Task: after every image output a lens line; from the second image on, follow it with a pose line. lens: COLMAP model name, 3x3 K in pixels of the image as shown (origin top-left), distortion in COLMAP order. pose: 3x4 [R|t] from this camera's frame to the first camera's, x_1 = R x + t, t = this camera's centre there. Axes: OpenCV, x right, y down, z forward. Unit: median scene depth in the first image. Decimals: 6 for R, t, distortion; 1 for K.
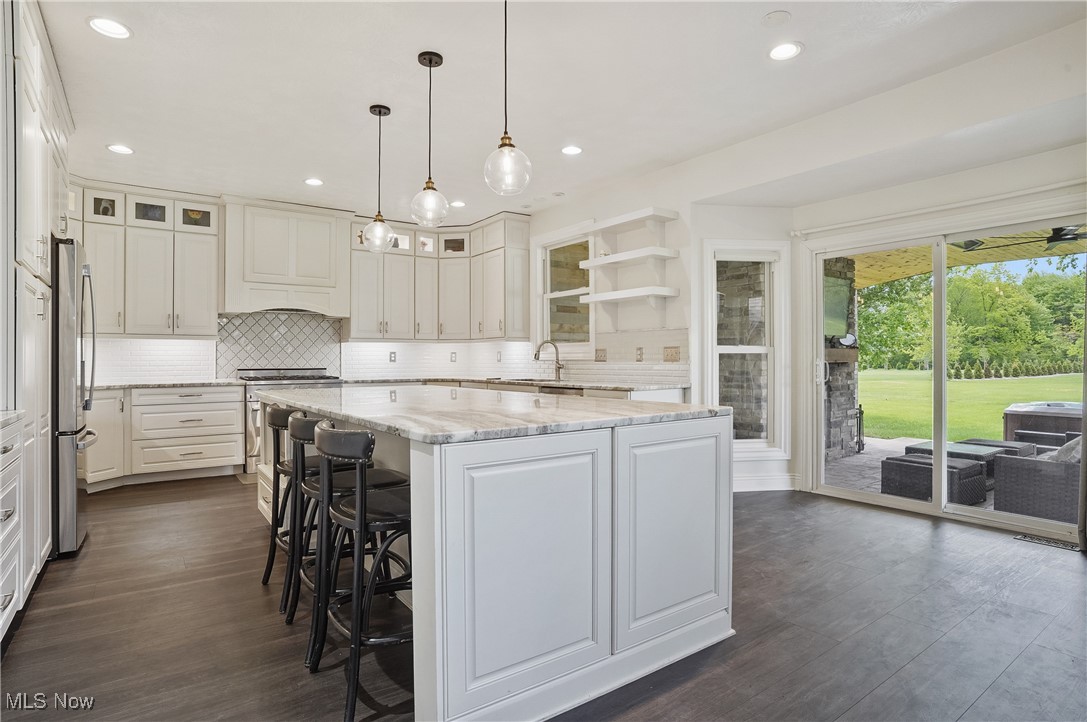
lens RADIAL K [[553.5, 0, 543.5], [0, 553.5, 361.0], [0, 0, 1]] dist [-0.036660, 0.000605]
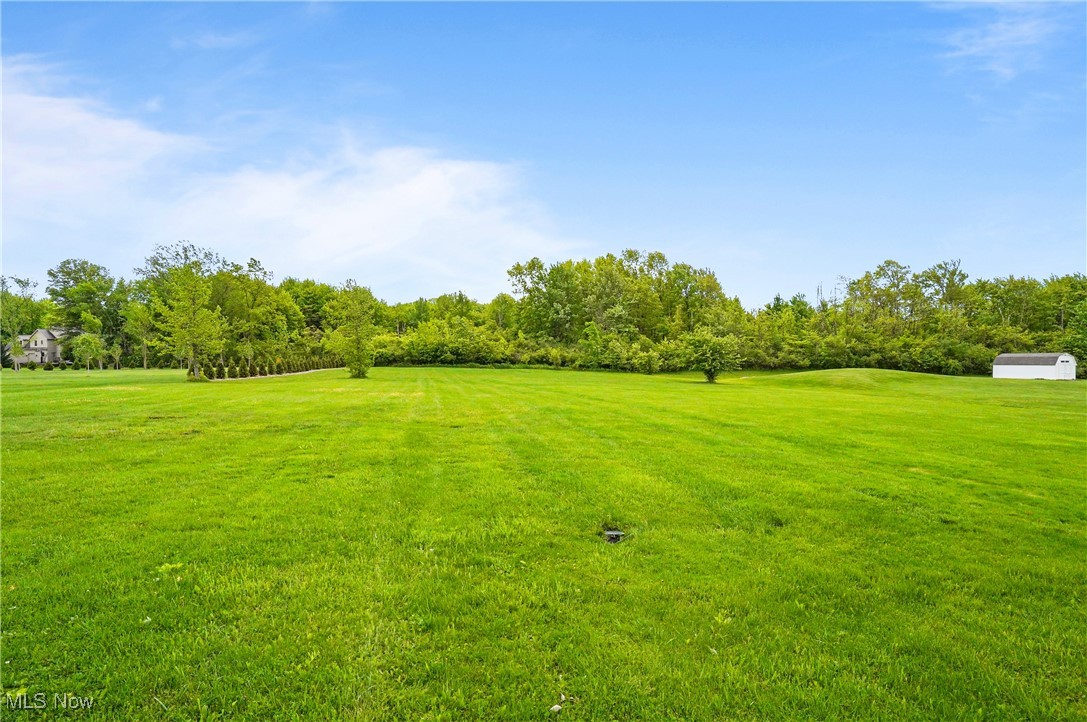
lens RADIAL K [[553.5, 0, 543.5], [0, 553.5, 361.0], [0, 0, 1]] dist [-0.036660, 0.000605]
pose [[0.378512, -0.006448, 0.925574, 0.182985], [0.003633, 0.999978, 0.005481, 0.003798], [-0.925589, 0.001288, 0.378527, 0.233060]]
